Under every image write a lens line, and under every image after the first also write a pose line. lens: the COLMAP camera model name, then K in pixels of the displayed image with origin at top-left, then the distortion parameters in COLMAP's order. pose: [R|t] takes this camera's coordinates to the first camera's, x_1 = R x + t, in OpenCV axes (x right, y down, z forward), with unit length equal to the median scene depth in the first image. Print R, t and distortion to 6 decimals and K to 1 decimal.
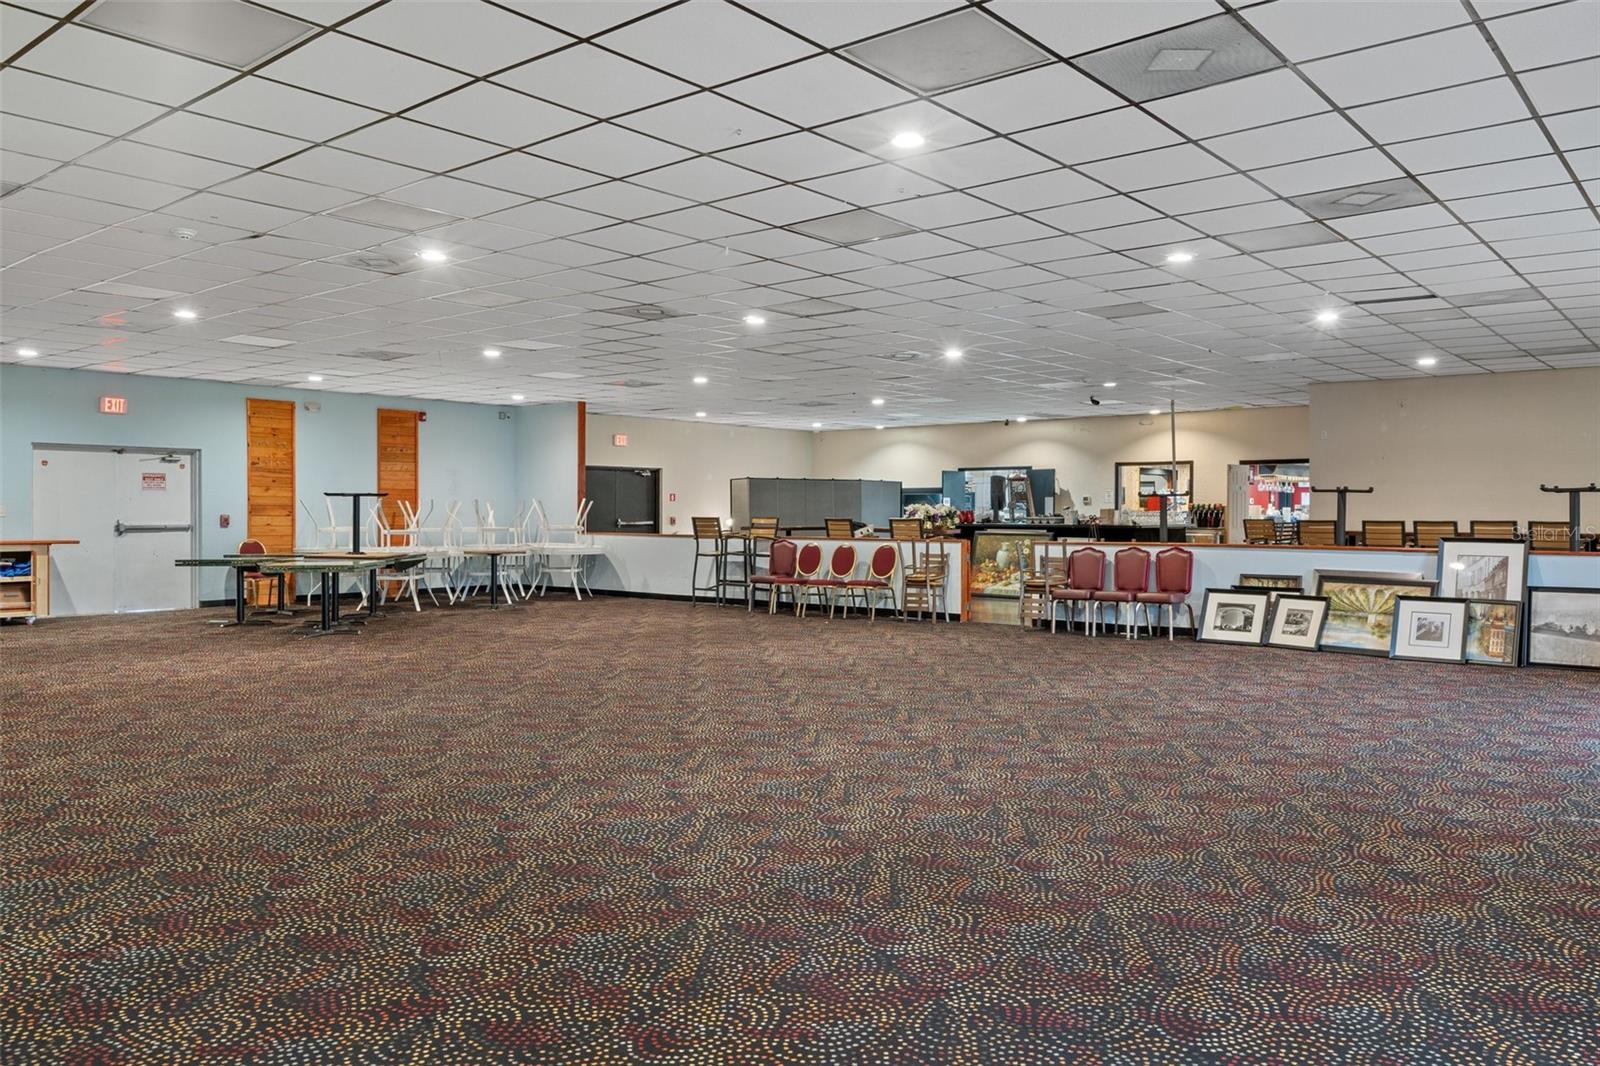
lens RADIAL K [[1150.4, 0, 800.0], [0, 1150.4, 533.0], [0, 0, 1]] dist [0.001157, 0.000081]
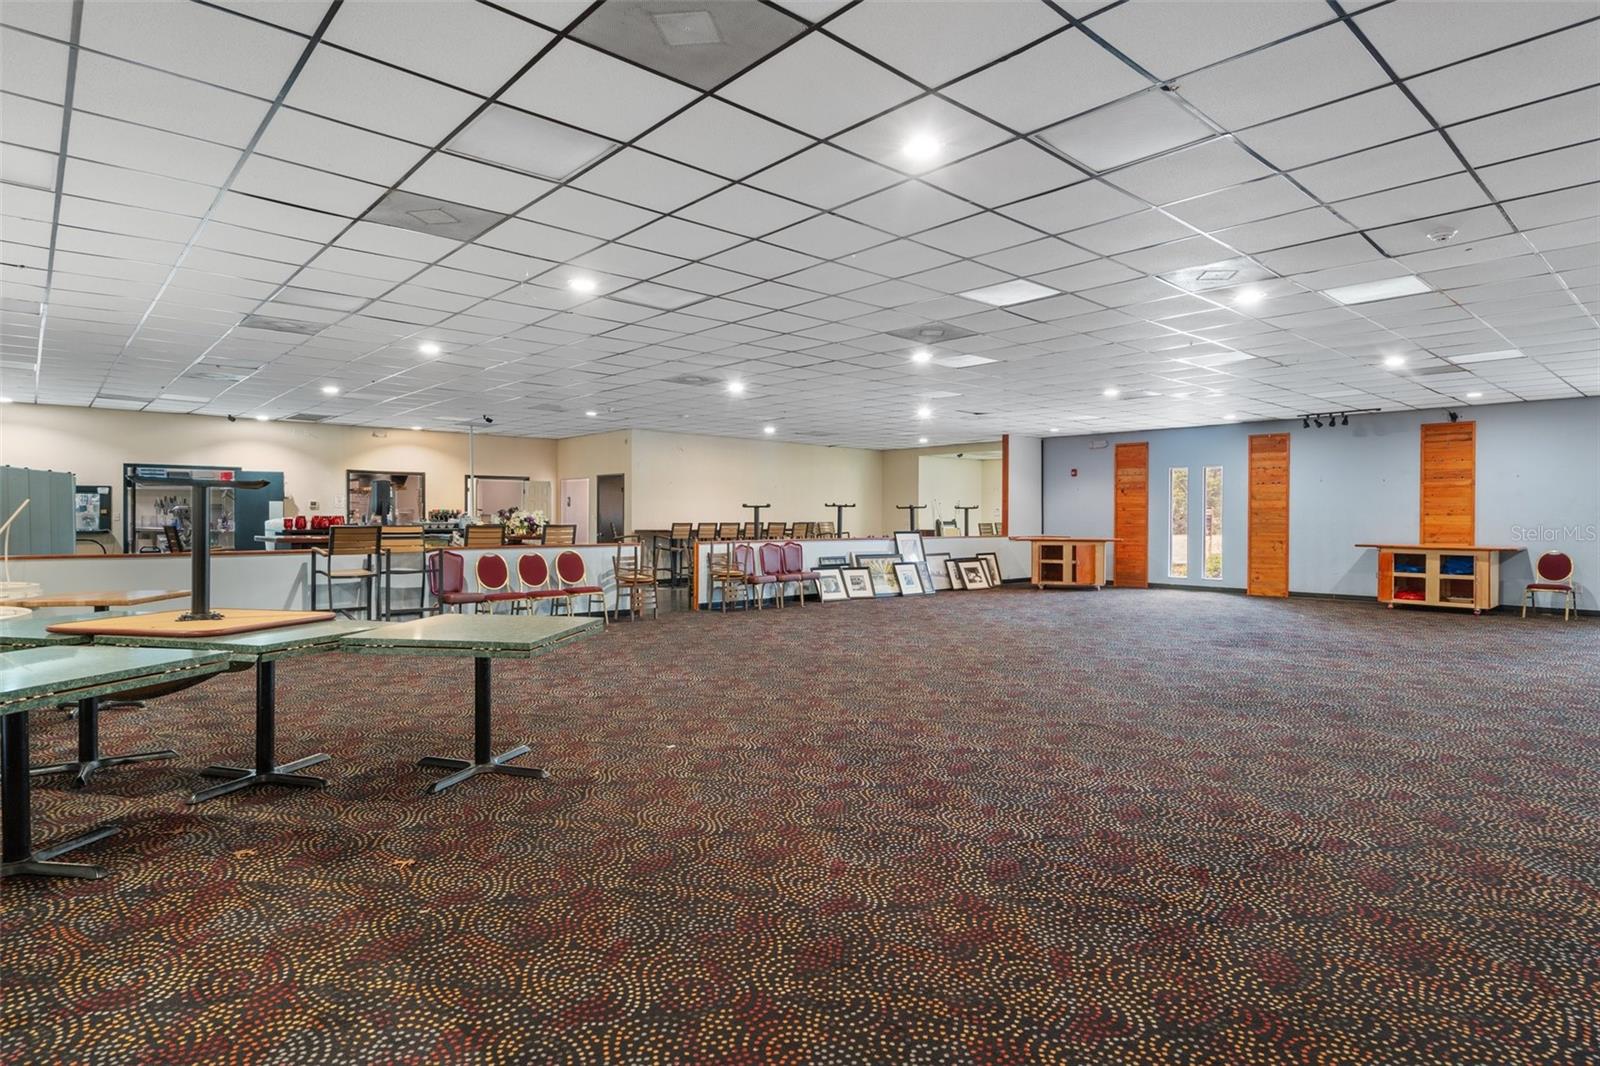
lens RADIAL K [[863.4, 0, 805.5], [0, 863.4, 525.9], [0, 0, 1]] dist [0.000280, -0.000148]
pose [[0.132145, -0.011661, 0.991162, -0.528856], [0.012020, 0.999876, 0.010161, -0.013893], [-0.991157, 0.010571, 0.132269, 0.549441]]
